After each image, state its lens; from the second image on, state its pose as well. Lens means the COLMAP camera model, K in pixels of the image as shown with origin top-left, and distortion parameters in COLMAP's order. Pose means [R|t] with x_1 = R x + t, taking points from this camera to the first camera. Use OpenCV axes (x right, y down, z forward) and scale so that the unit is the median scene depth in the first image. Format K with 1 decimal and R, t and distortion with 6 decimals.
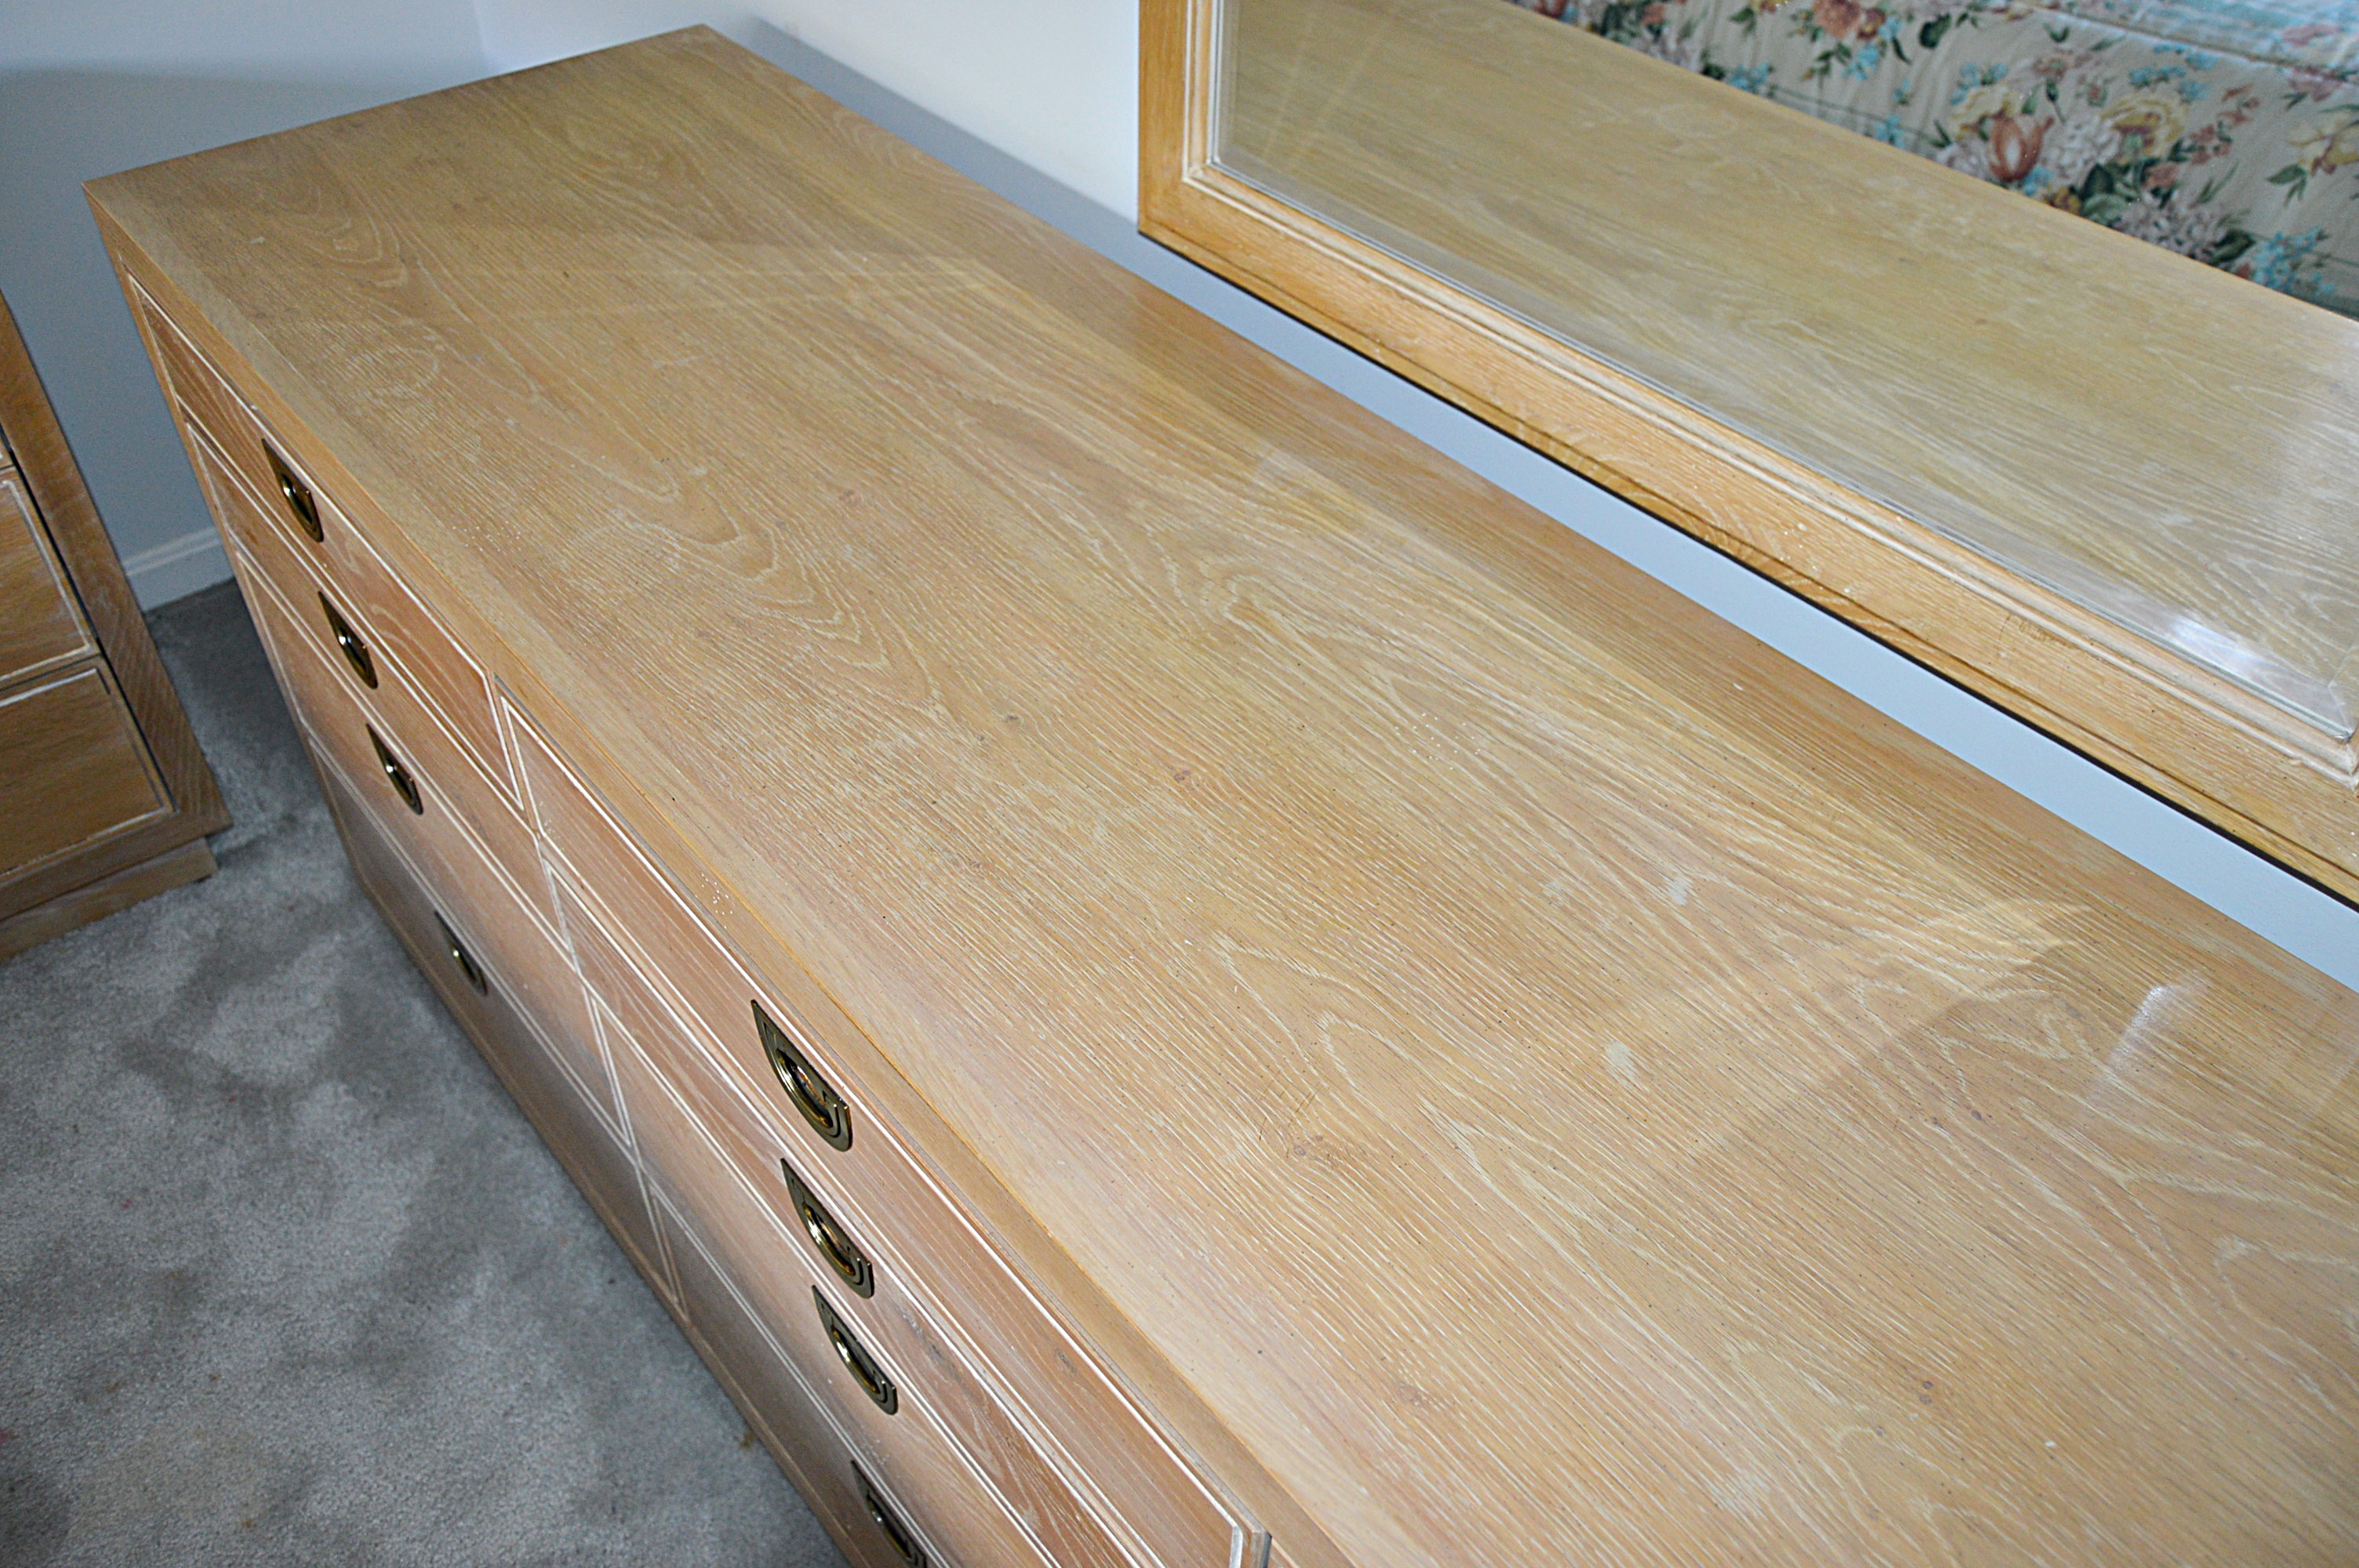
lens RADIAL K [[1779.5, 0, 1179.5], [0, 1779.5, 784.0], [0, 0, 1]] dist [-0.034380, 0.005589]
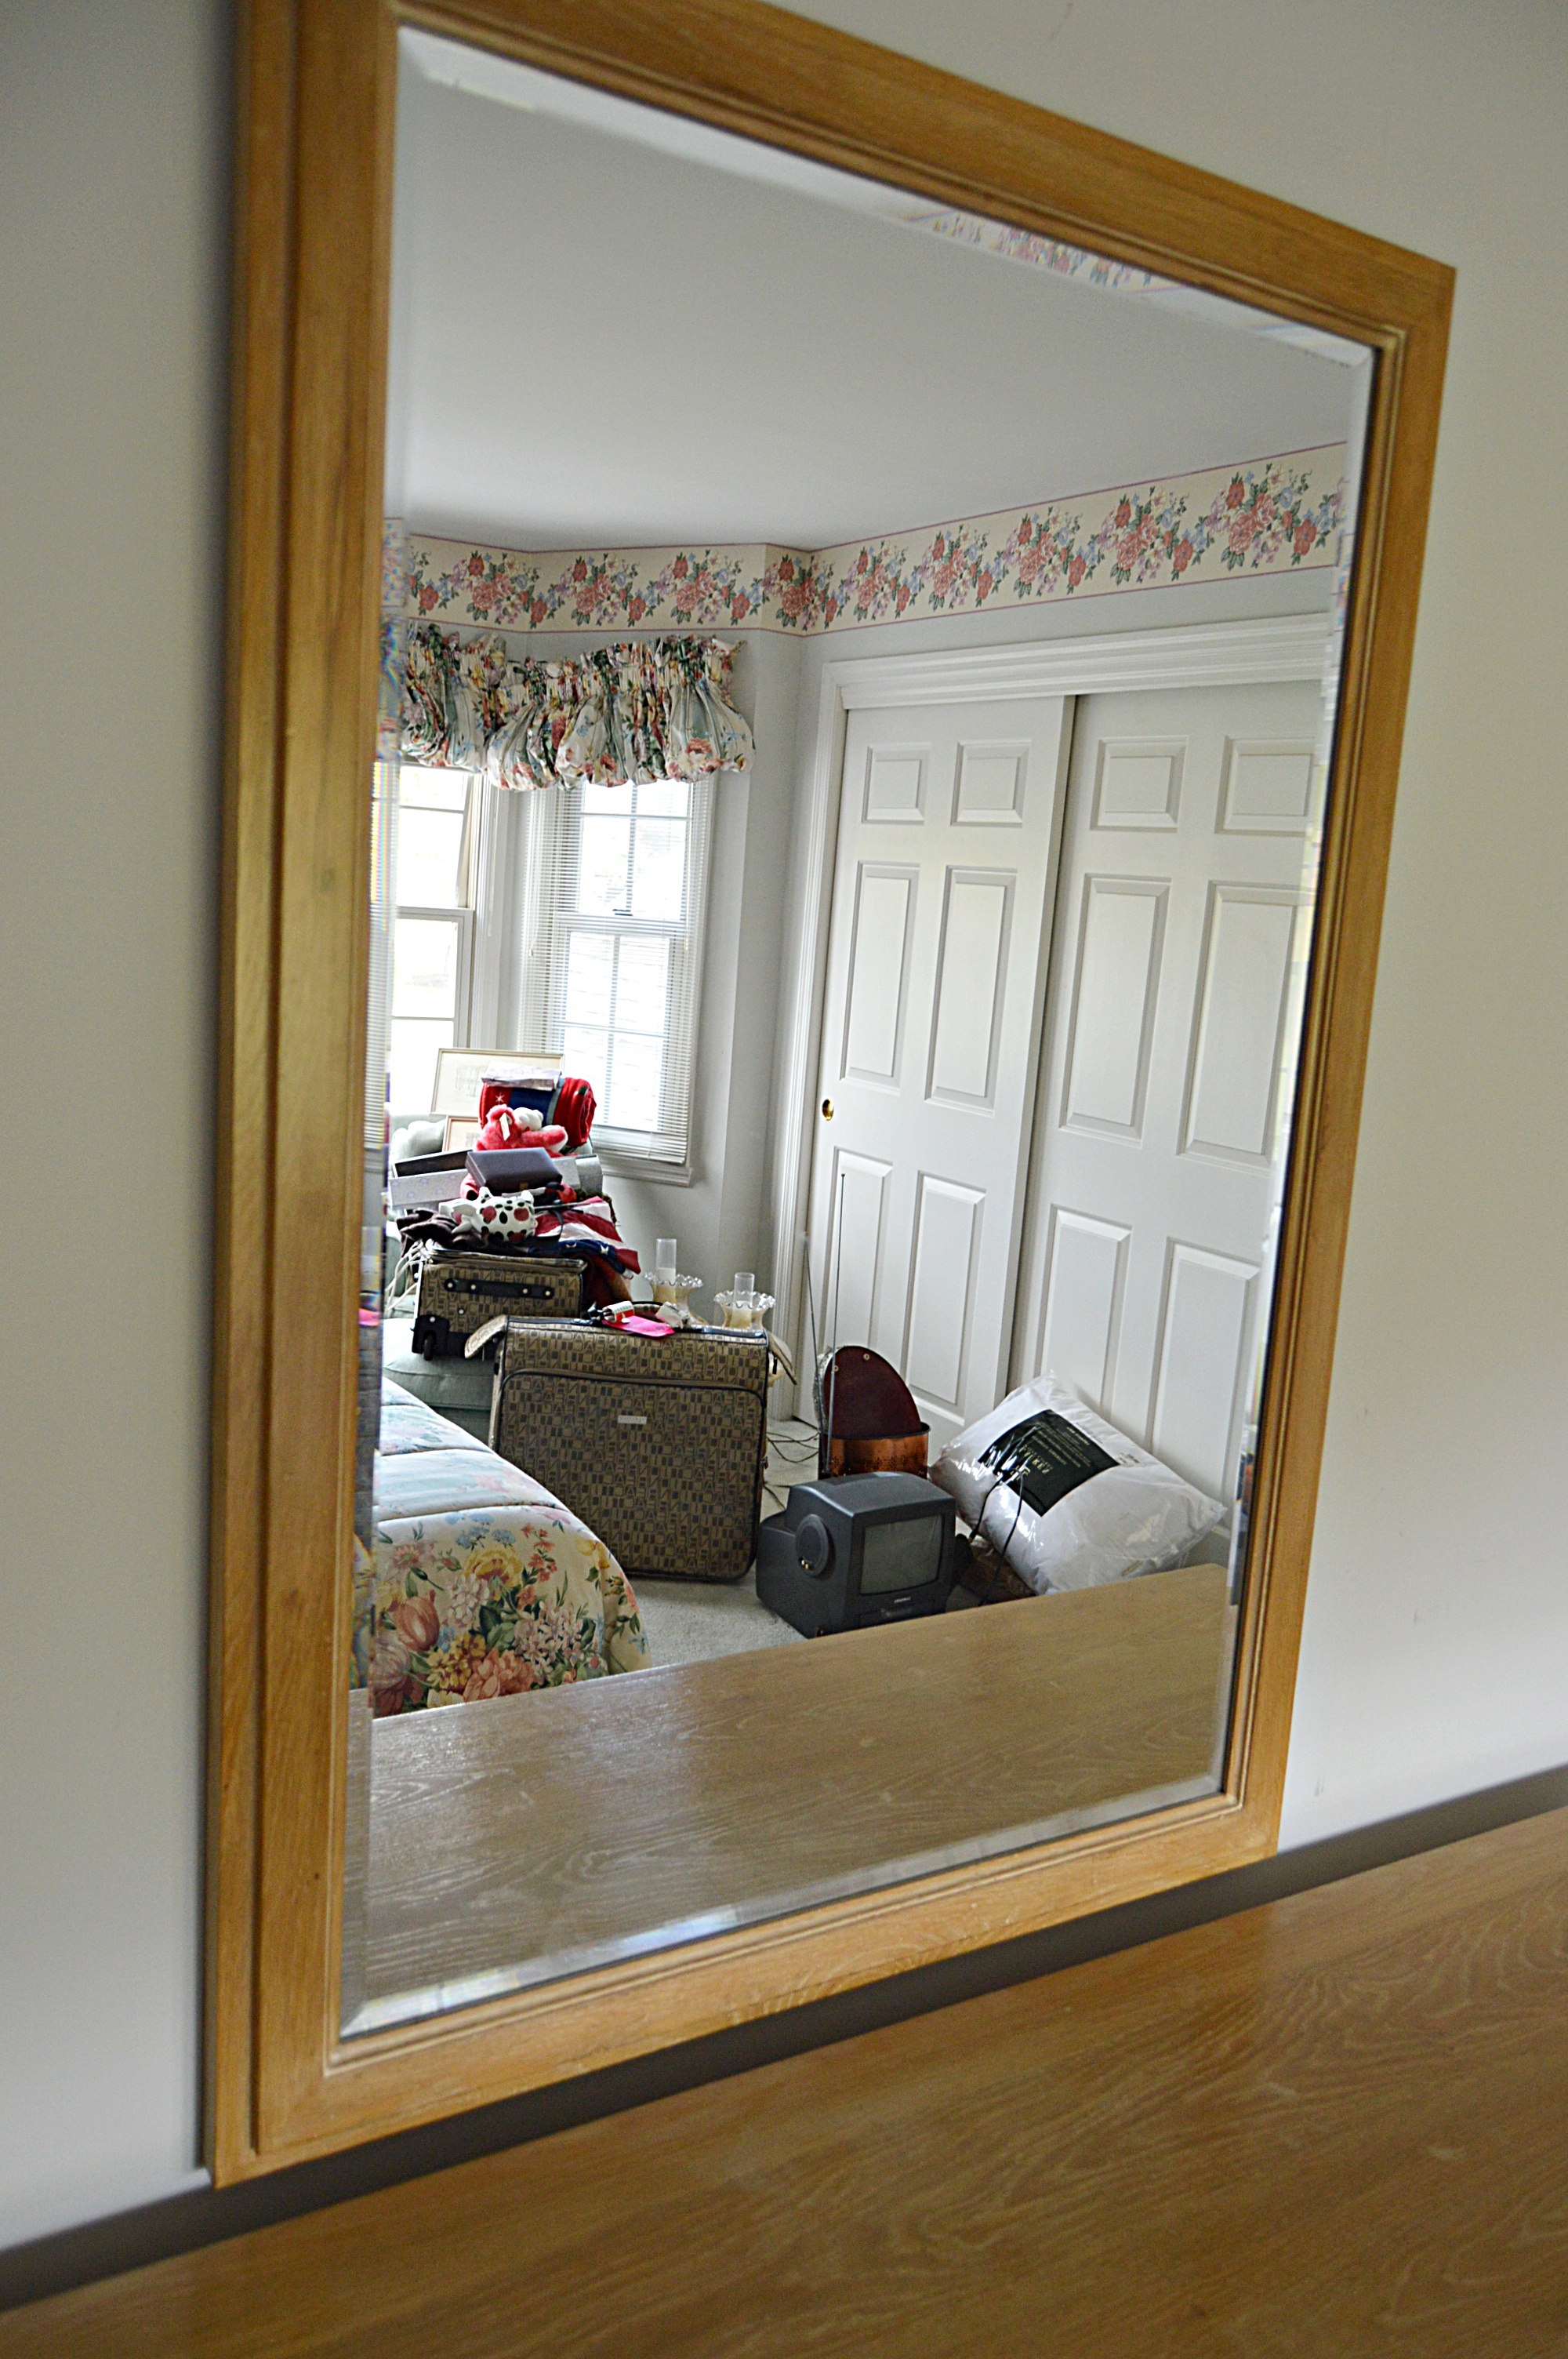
lens RADIAL K [[1779.5, 0, 784.0], [0, 1779.5, 1179.5], [0, 0, 1]] dist [-0.034380, 0.005589]
pose [[-0.010532, -0.142341, 0.989762, -0.715668], [0.513390, 0.848630, 0.127508, -0.674753], [-0.858091, 0.509477, 0.064139, 0.577796]]
